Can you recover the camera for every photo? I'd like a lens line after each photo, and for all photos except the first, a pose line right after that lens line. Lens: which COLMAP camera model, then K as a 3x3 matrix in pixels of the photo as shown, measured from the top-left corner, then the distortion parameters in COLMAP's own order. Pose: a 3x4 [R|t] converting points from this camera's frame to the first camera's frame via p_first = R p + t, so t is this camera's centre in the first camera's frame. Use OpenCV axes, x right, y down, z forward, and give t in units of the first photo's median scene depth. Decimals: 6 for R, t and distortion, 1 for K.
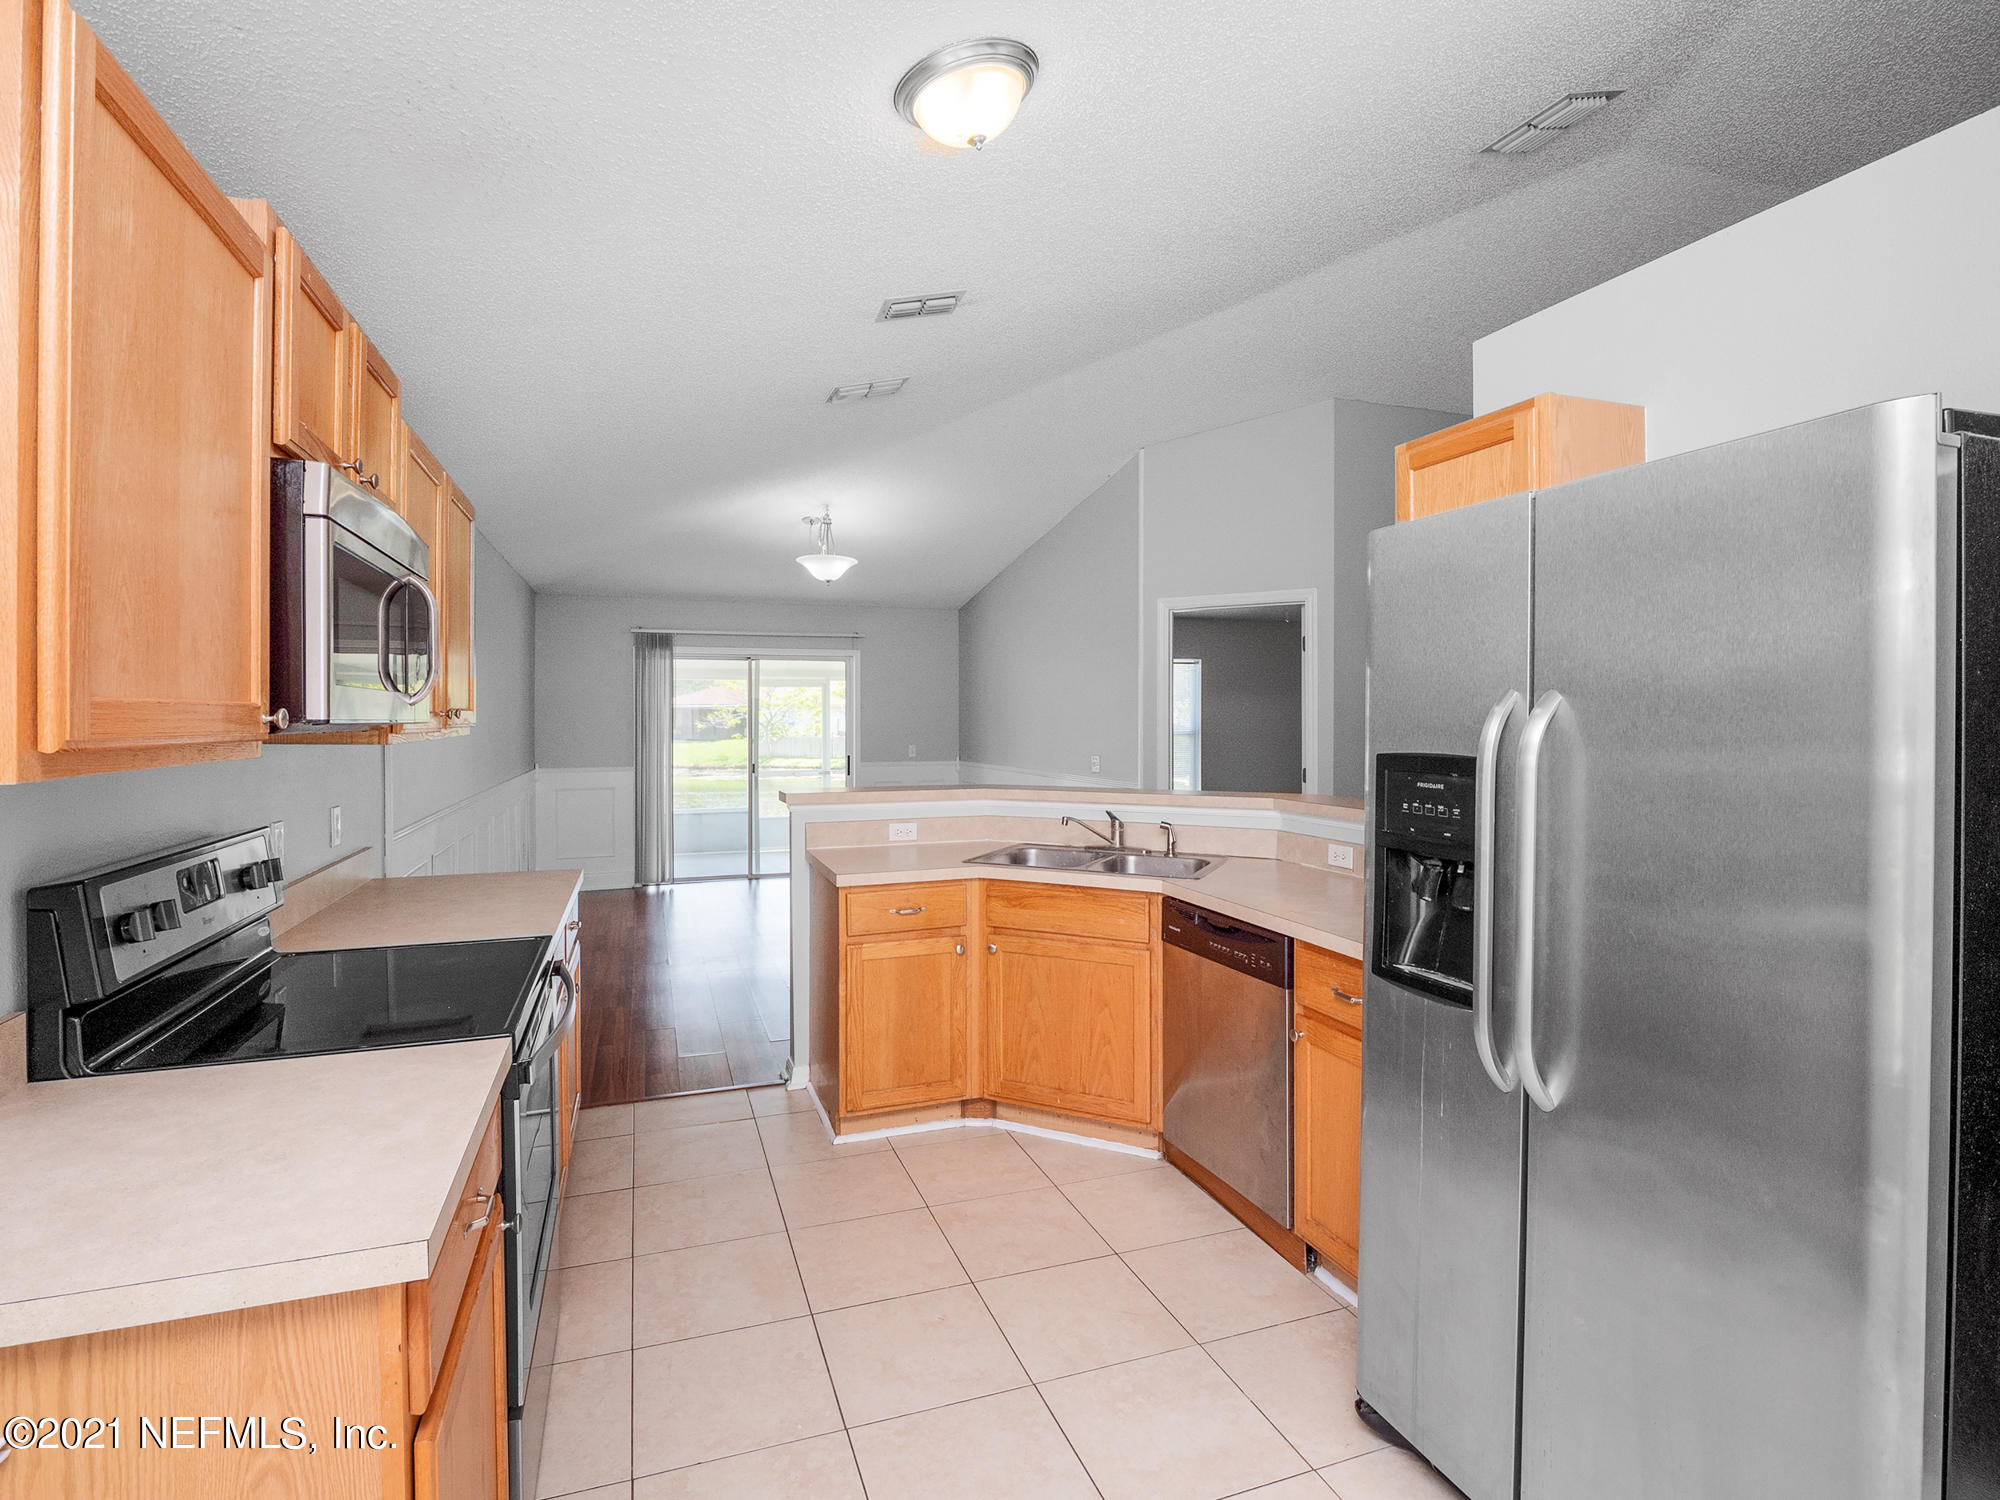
lens RADIAL K [[994.7, 0, 1003.2], [0, 994.7, 731.2], [0, 0, 1]] dist [-0.014273, -0.001381]
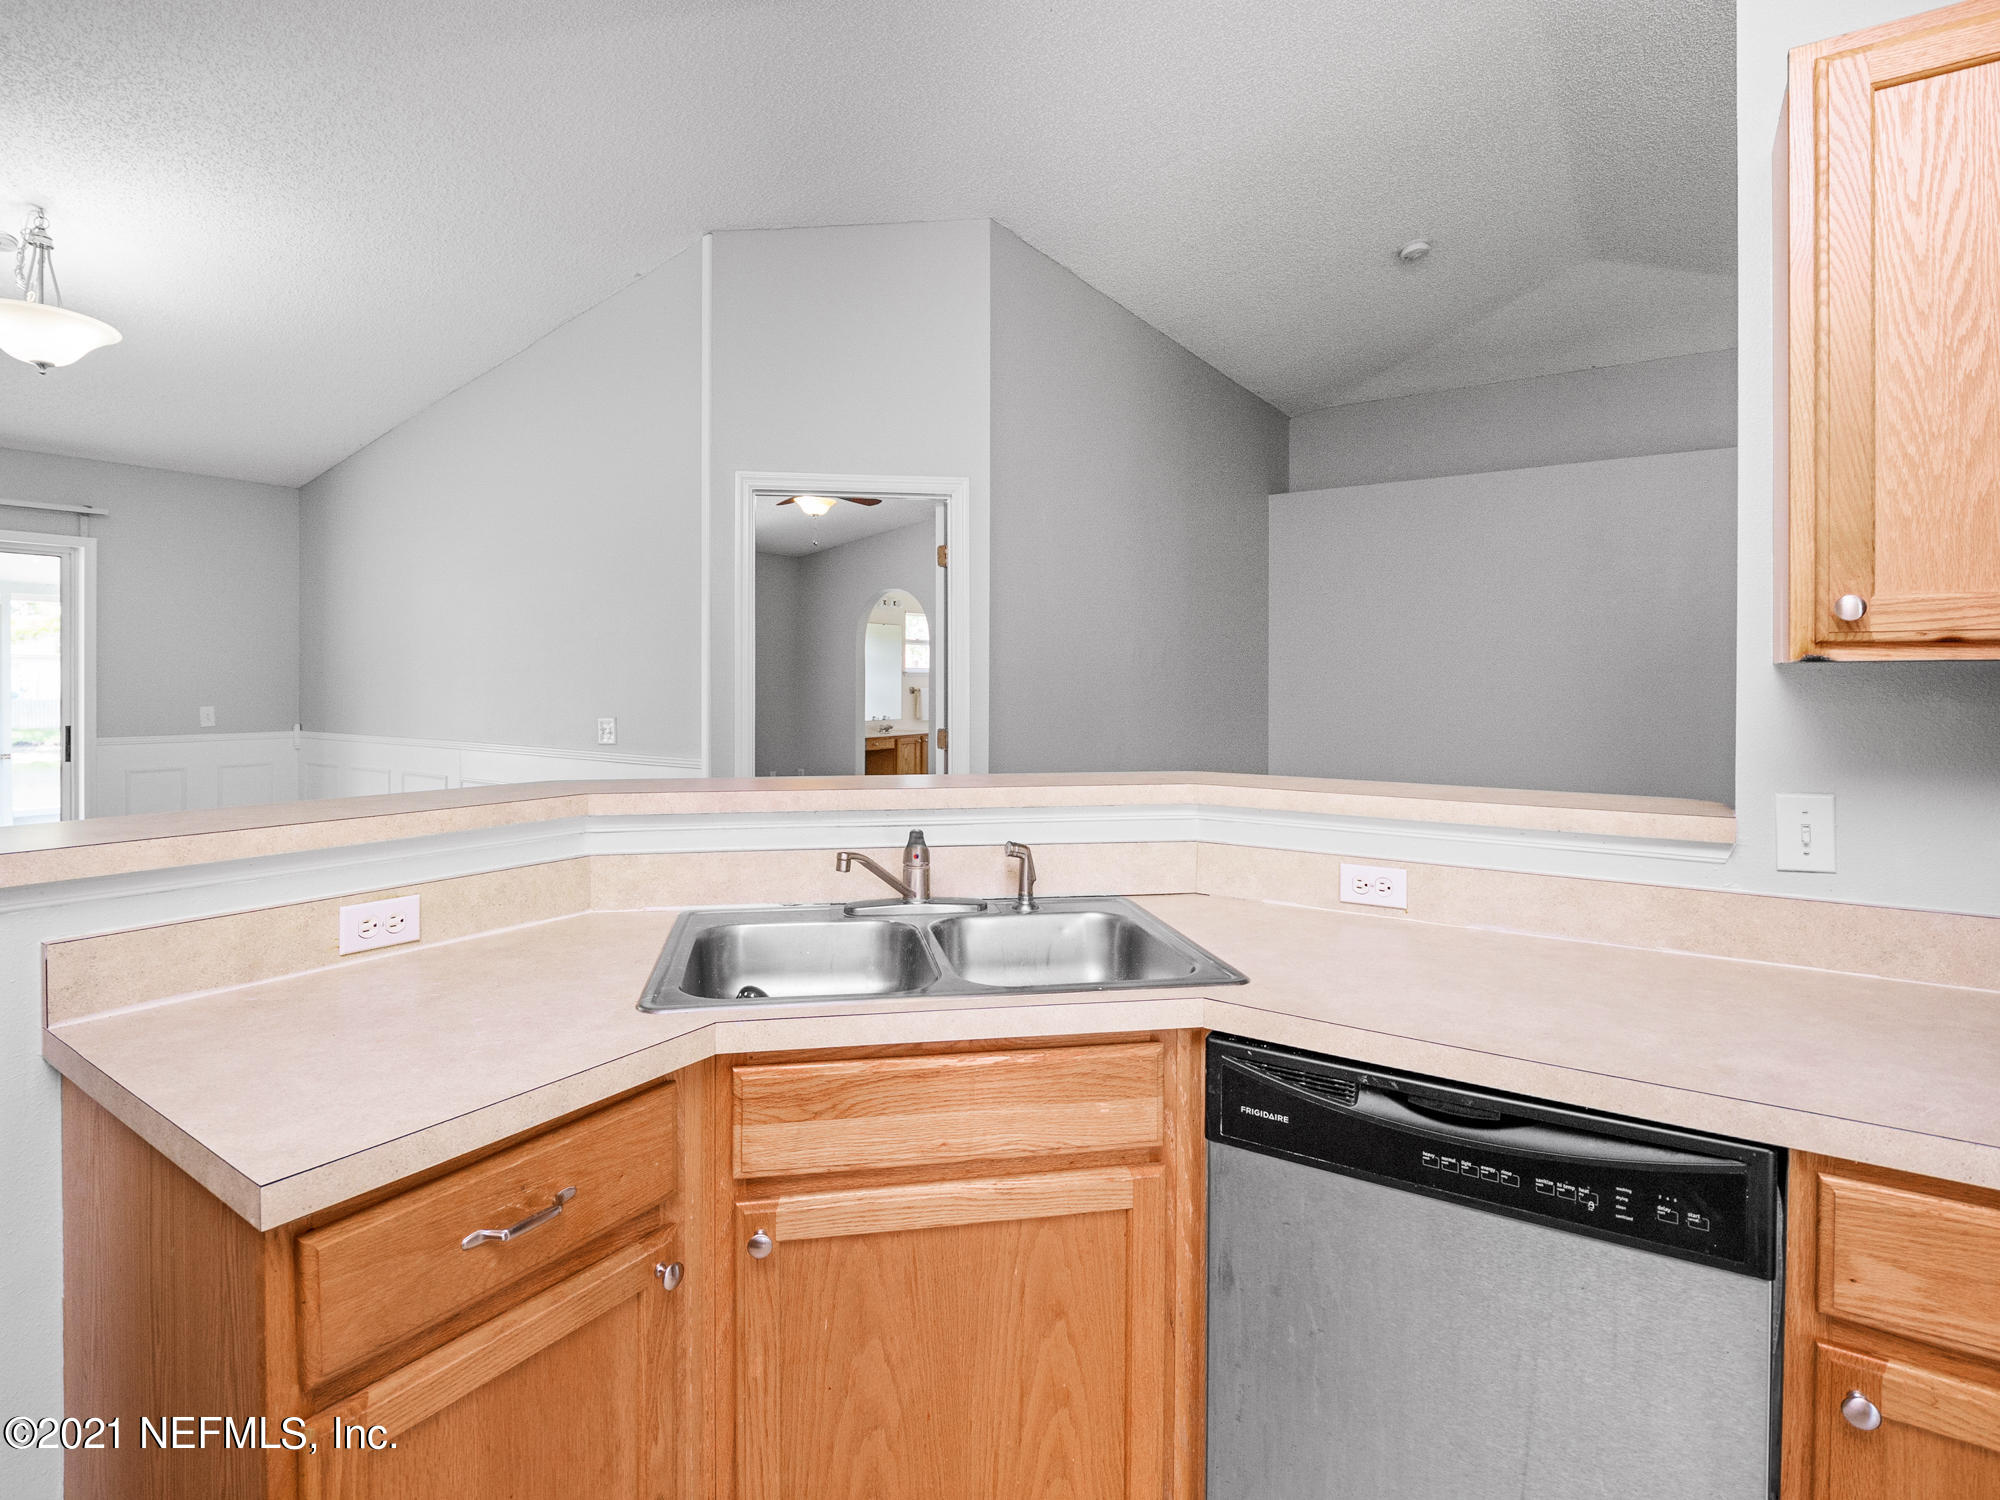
lens RADIAL K [[994.7, 0, 959.6], [0, 994.7, 695.2], [0, 0, 1]] dist [-0.014273, -0.001381]
pose [[0.819164, -0.004432, 0.573542, -0.155738], [0.003566, 0.999990, 0.002635, 0.018071], [-0.573548, -0.000113, 0.819172, 0.658579]]
